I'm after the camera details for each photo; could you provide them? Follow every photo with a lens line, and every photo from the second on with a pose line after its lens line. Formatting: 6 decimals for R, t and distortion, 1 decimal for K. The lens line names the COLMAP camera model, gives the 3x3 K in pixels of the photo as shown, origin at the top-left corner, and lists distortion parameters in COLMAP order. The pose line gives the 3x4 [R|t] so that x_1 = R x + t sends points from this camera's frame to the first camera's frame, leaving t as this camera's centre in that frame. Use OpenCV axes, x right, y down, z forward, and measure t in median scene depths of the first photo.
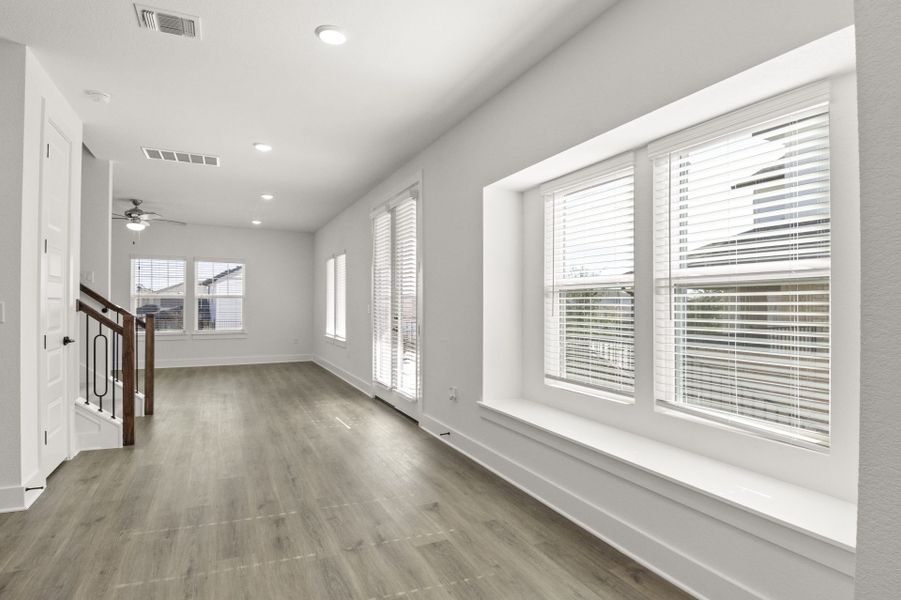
lens RADIAL K [[476.7, 0, 450.9], [0, 476.7, 301.2], [0, 0, 1]] dist [0.002591, -0.006845]
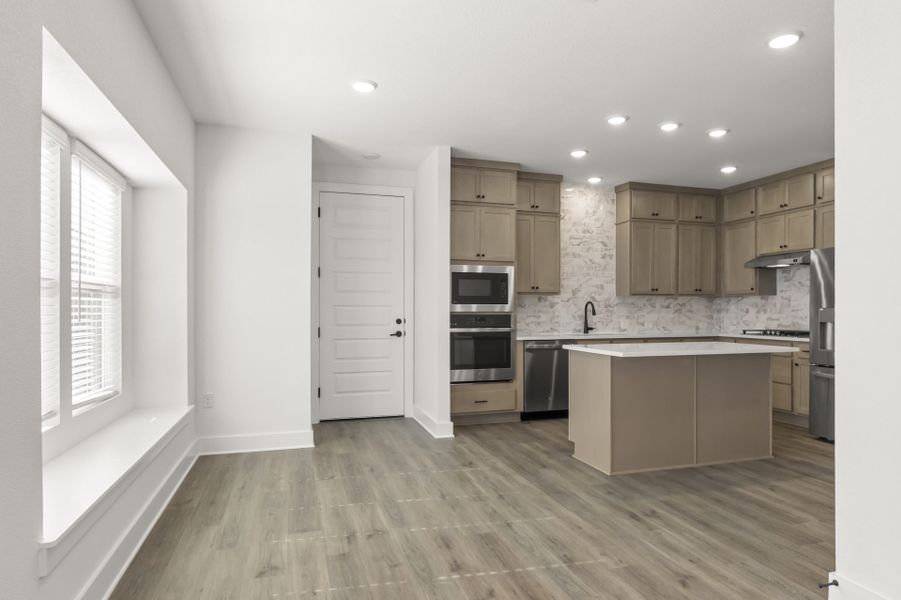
lens RADIAL K [[476.7, 0, 449.3], [0, 476.7, 304.9], [0, 0, 1]] dist [0.002591, -0.006845]
pose [[-0.988552, 0.002437, 0.150863, -0.514837], [0.001111, 0.999960, -0.008873, 0.007218], [-0.150879, -0.008604, -0.988515, 1.981746]]
